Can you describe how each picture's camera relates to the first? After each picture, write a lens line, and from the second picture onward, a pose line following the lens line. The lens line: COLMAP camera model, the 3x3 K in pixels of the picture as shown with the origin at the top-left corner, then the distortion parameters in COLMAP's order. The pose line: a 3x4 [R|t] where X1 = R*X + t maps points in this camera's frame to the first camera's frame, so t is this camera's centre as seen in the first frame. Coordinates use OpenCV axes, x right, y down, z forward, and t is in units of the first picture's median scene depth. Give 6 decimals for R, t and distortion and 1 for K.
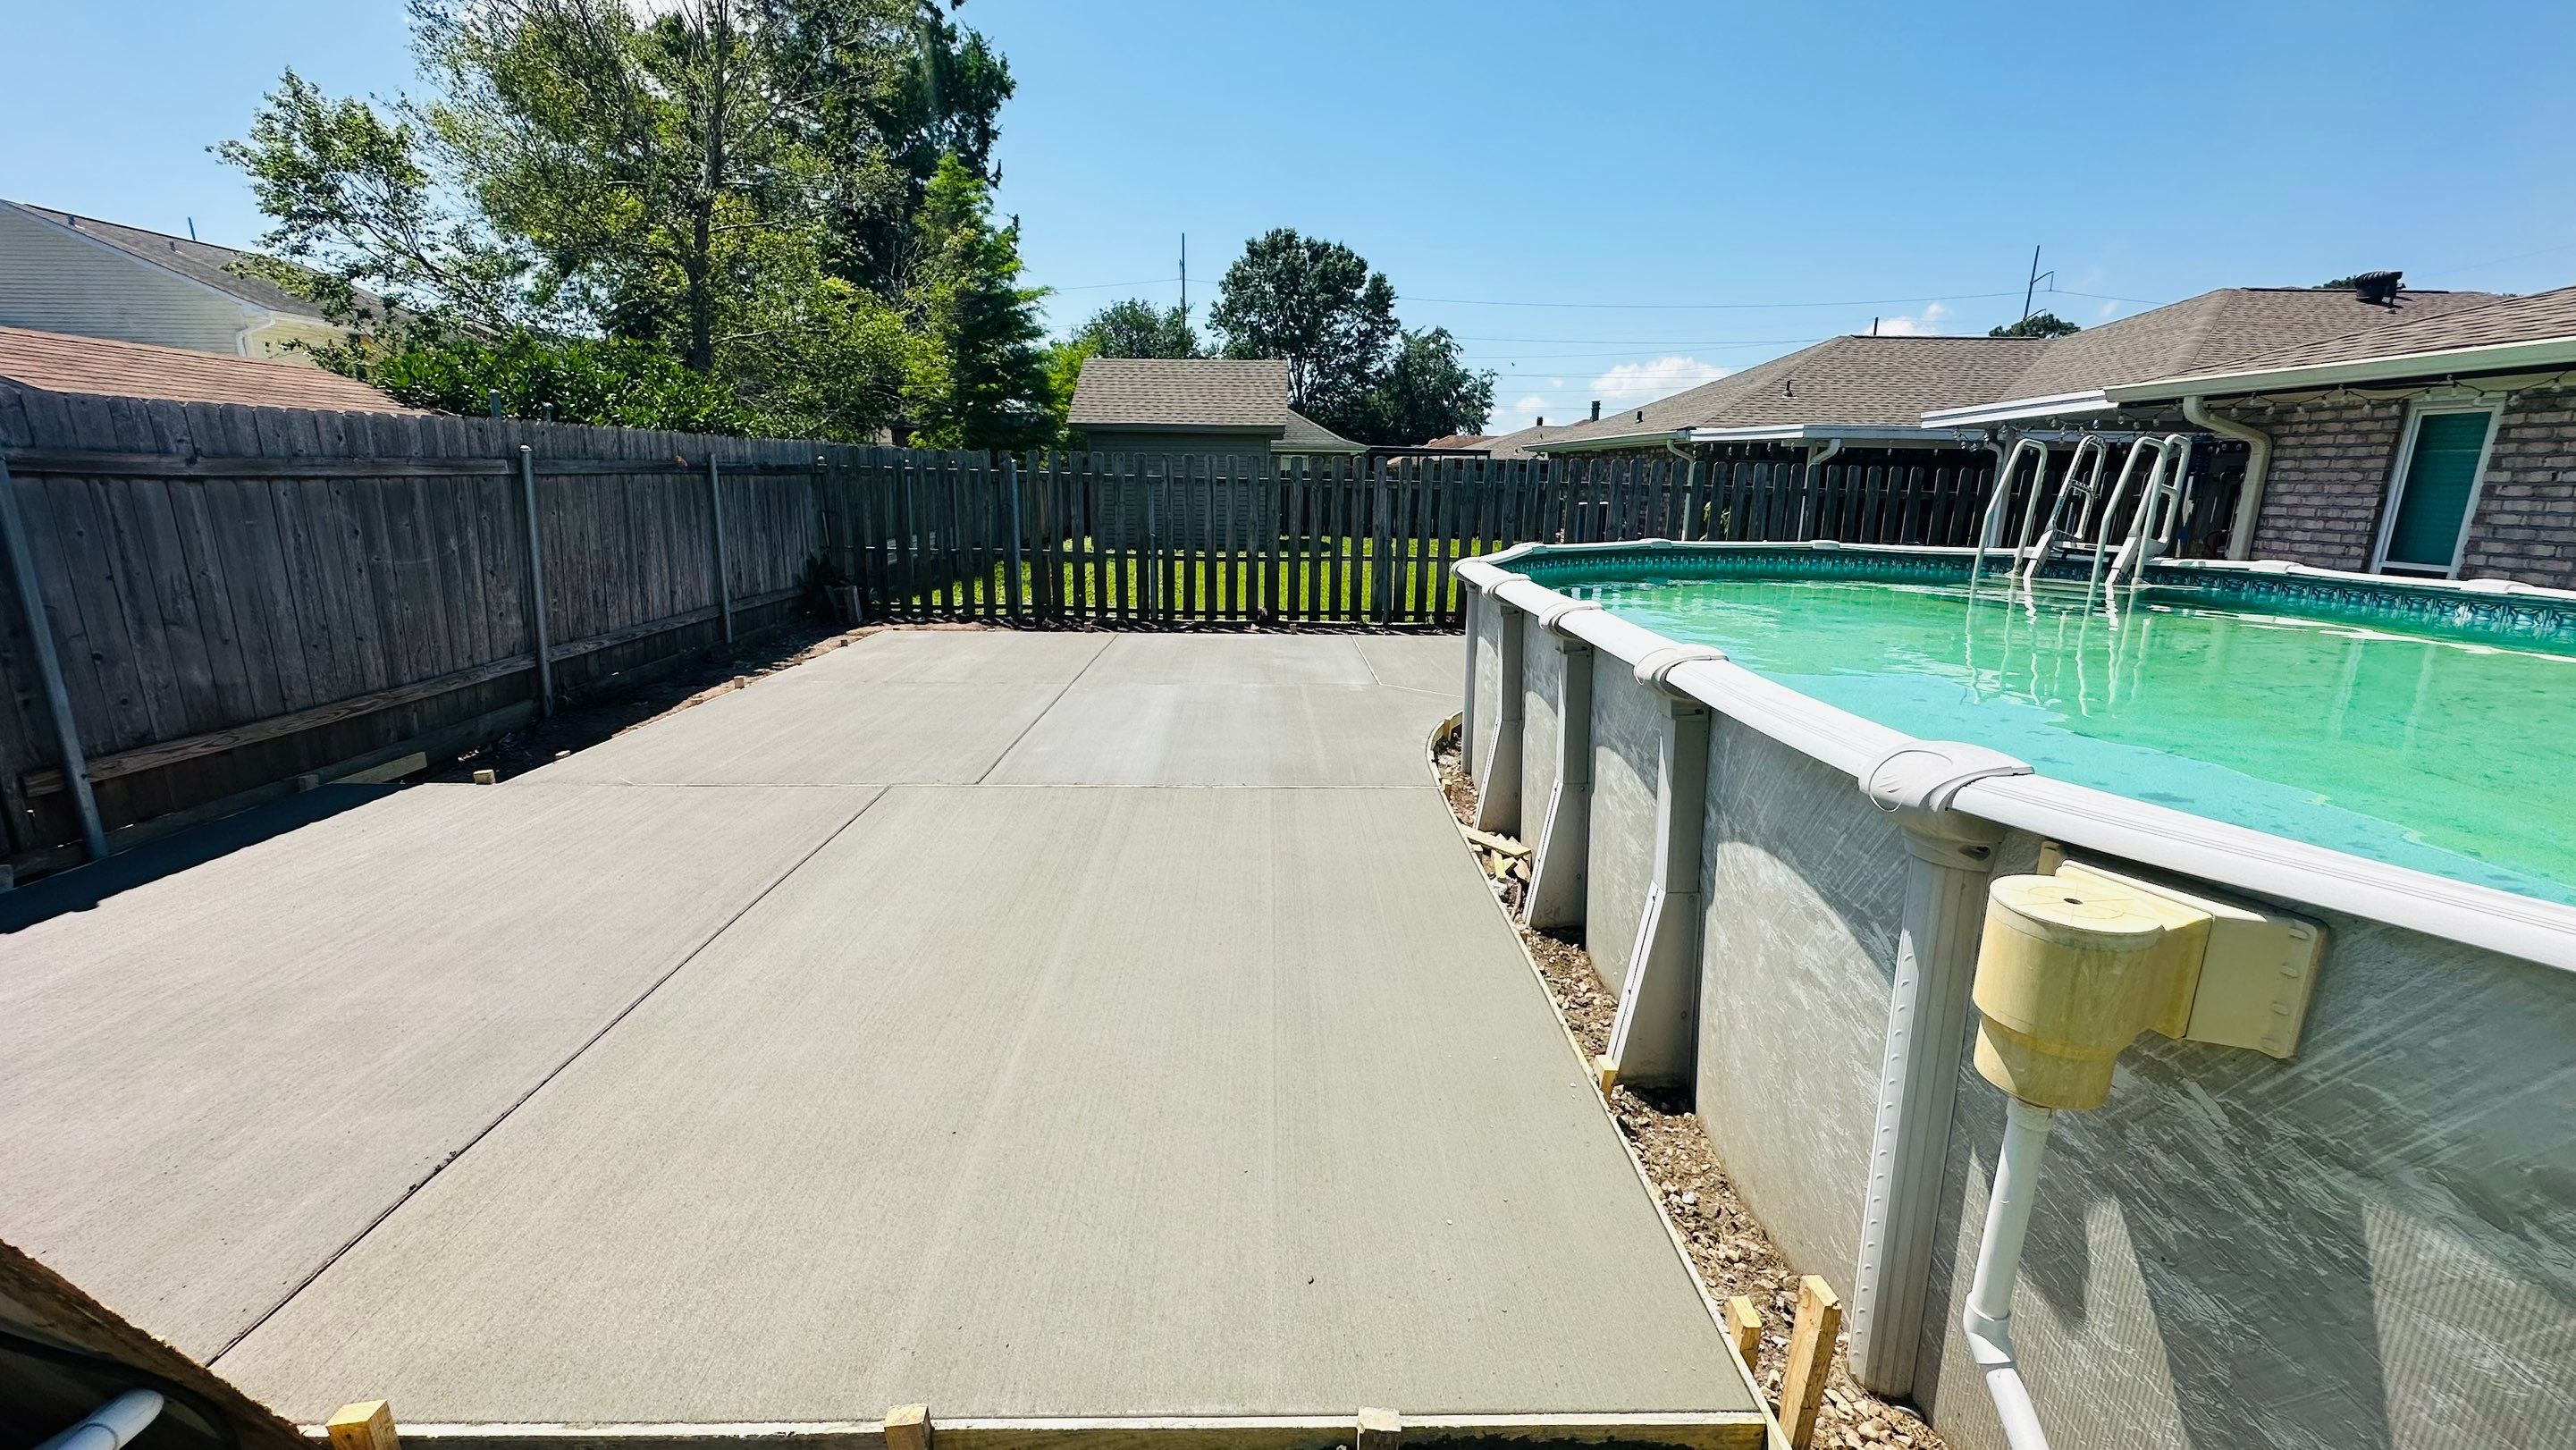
lens RADIAL K [[1029.4, 0, 1296.8], [0, 1029.4, 723.5], [0, 0, 1]] dist [0.001328, 0.000012]
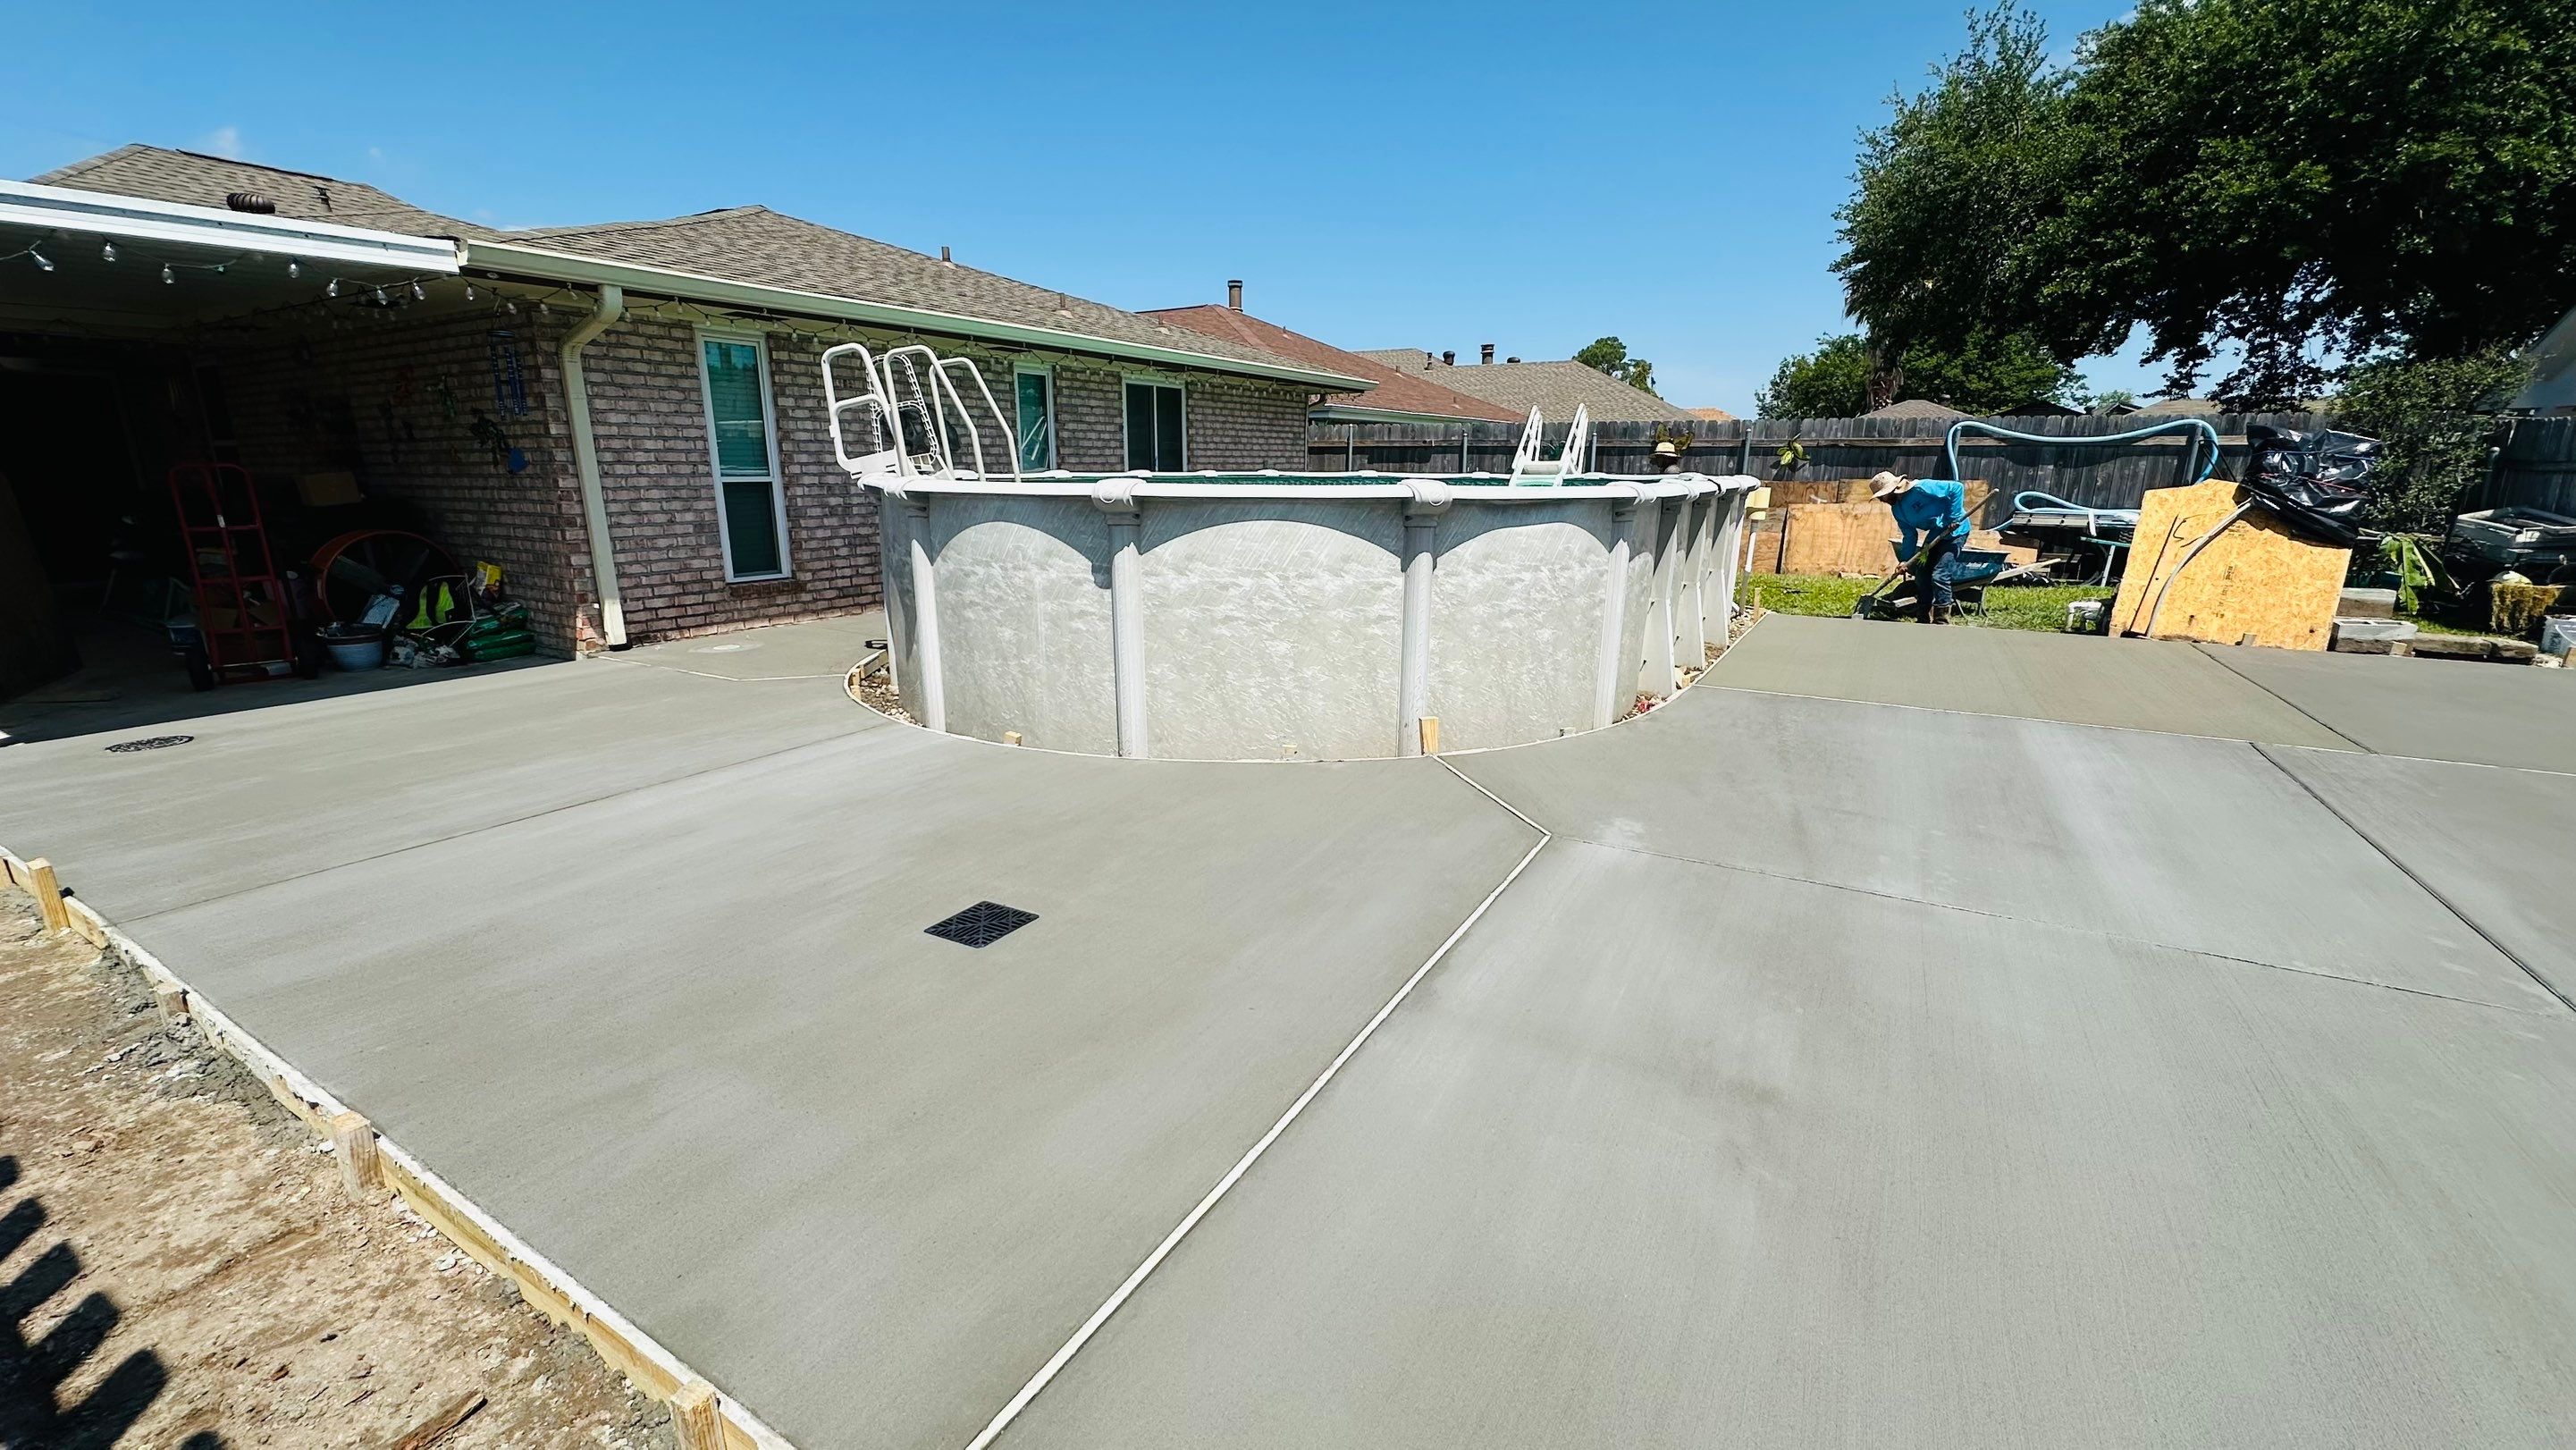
lens RADIAL K [[1029.4, 0, 1282.4], [0, 1029.4, 732.5], [0, 0, 1]] dist [0.001328, 0.000012]
pose [[-0.839417, -0.154704, 0.521005, -0.050430], [0.110676, 0.889886, 0.442554, -0.308103], [-0.532100, 0.429150, -0.729863, 1.475589]]
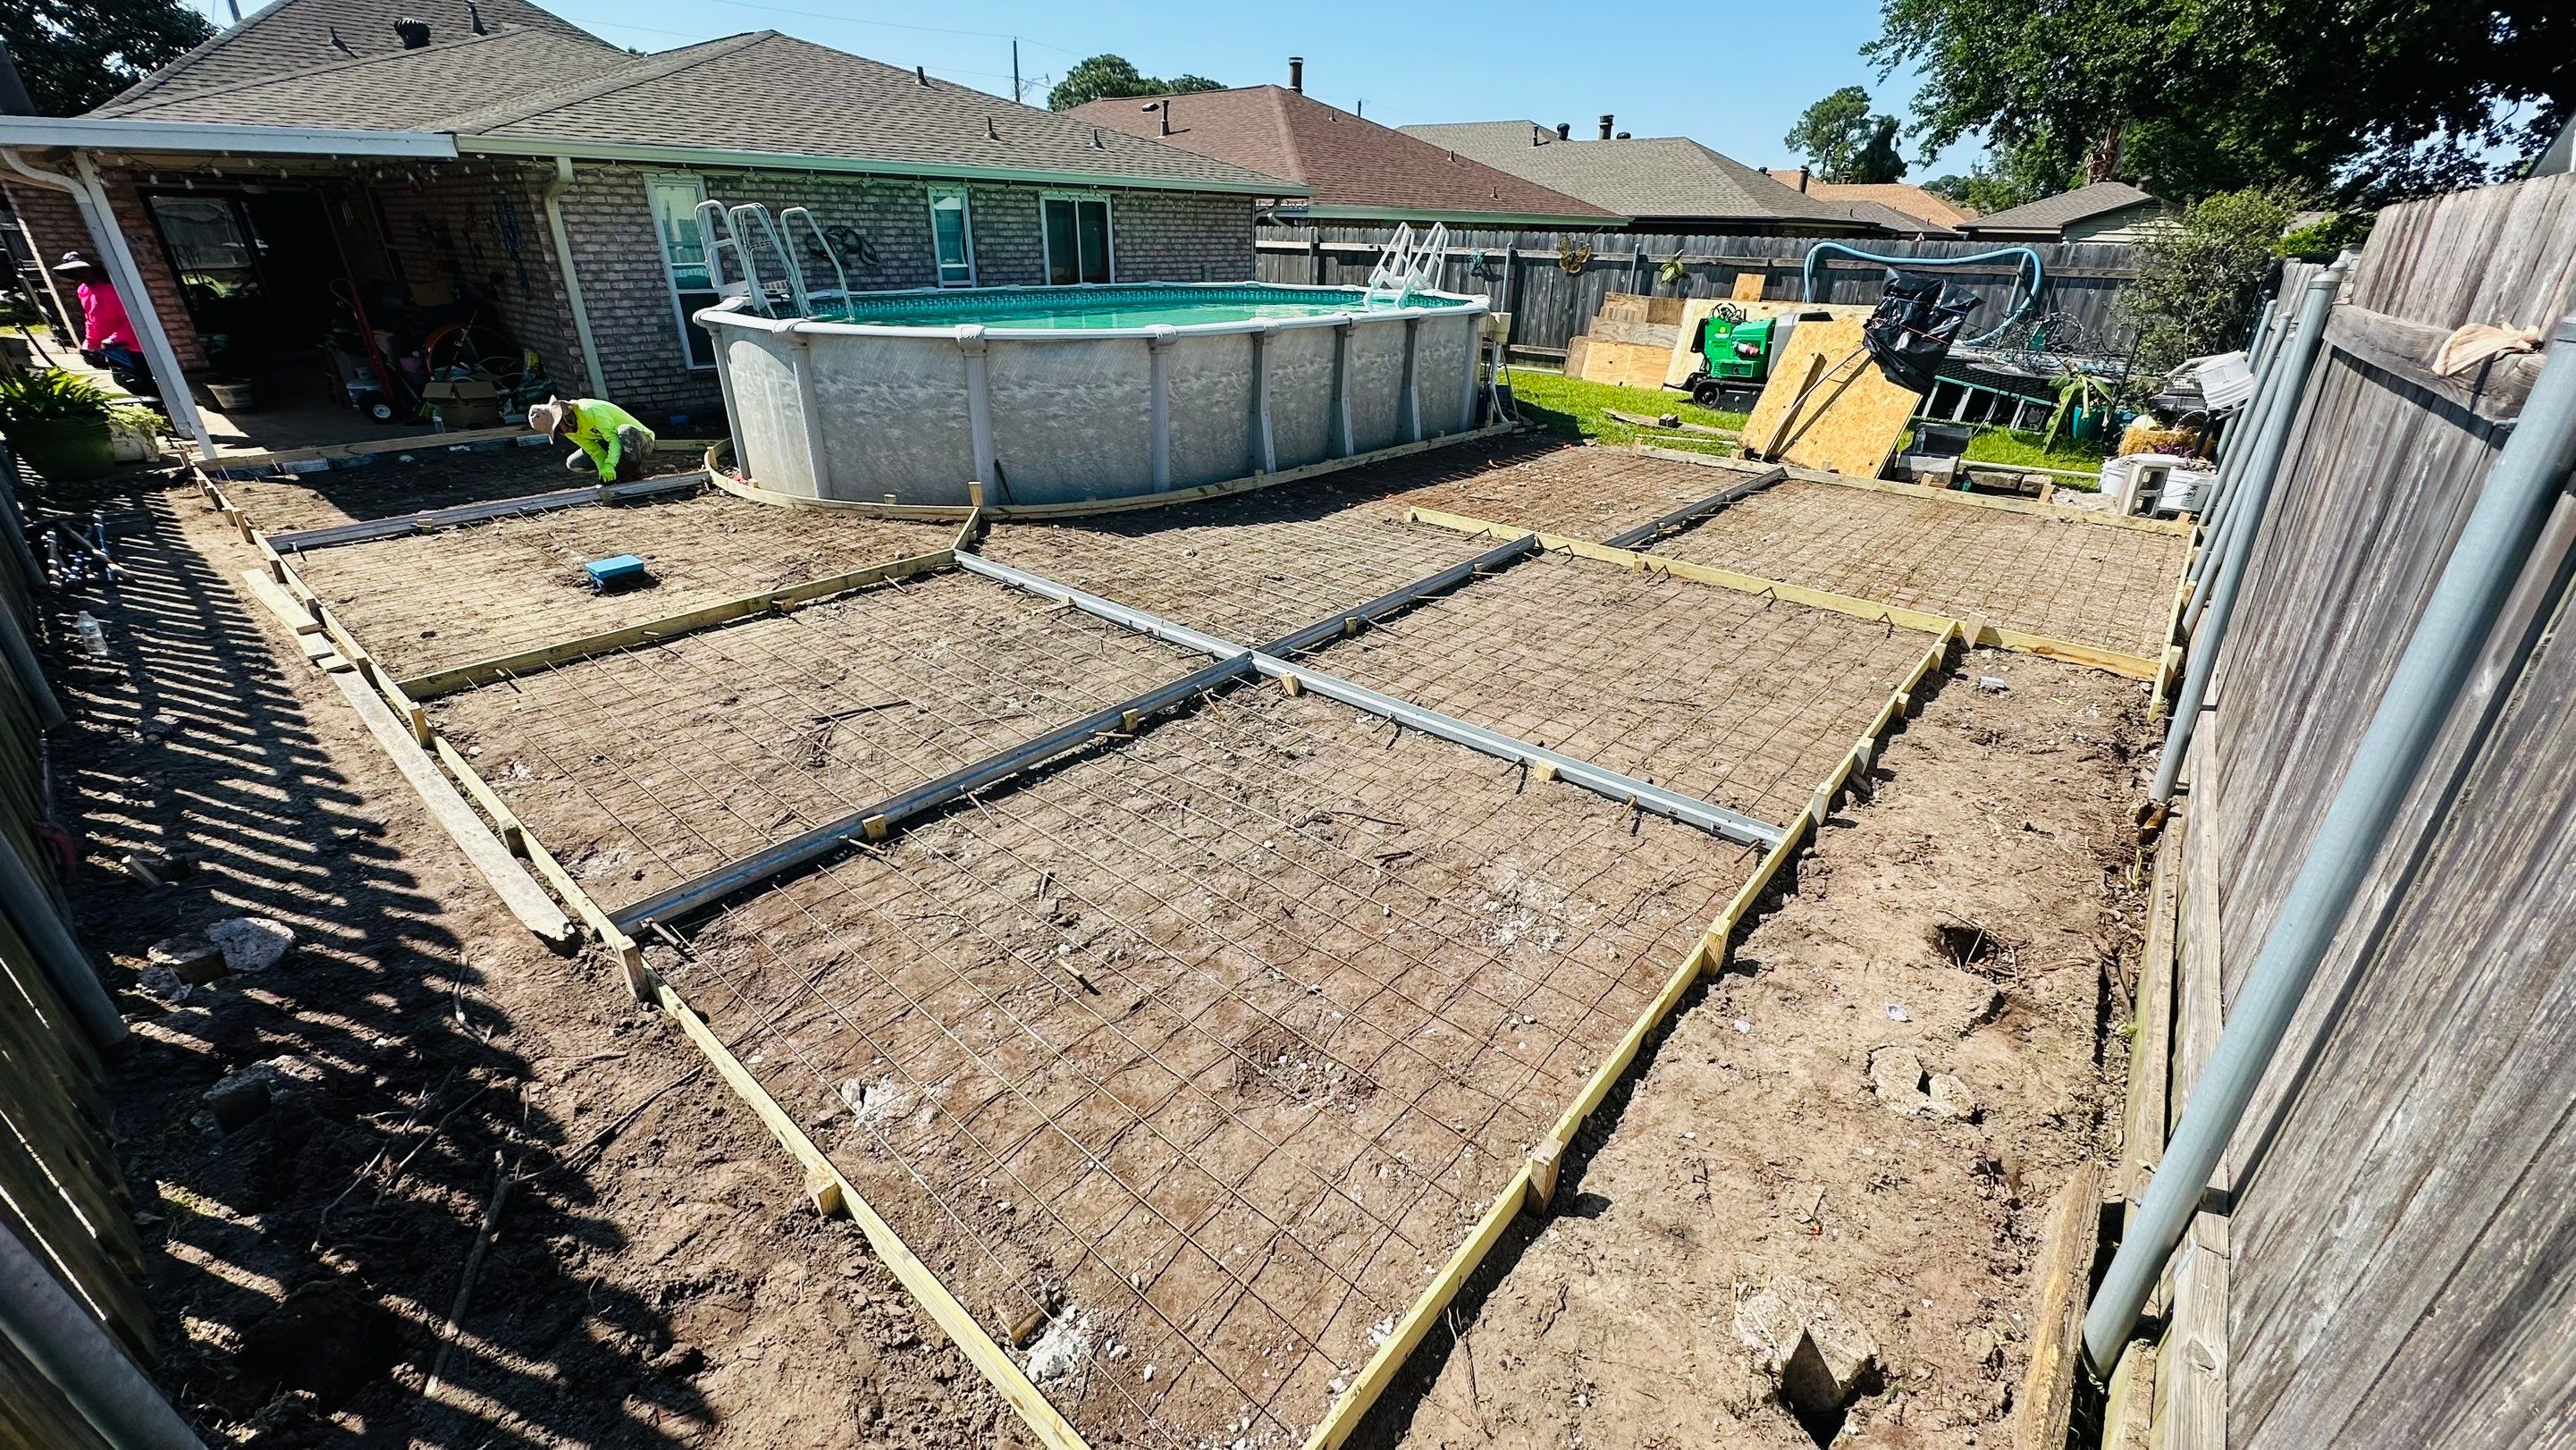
lens RADIAL K [[1029.4, 0, 1288.2], [0, 1029.4, 719.0], [0, 0, 1]] dist [0.001328, 0.000012]
pose [[-0.729694, -0.318823, 0.604895, -0.663824], [0.131208, 0.802916, 0.581472, -0.381811], [-0.671067, 0.503664, -0.544051, 1.422716]]
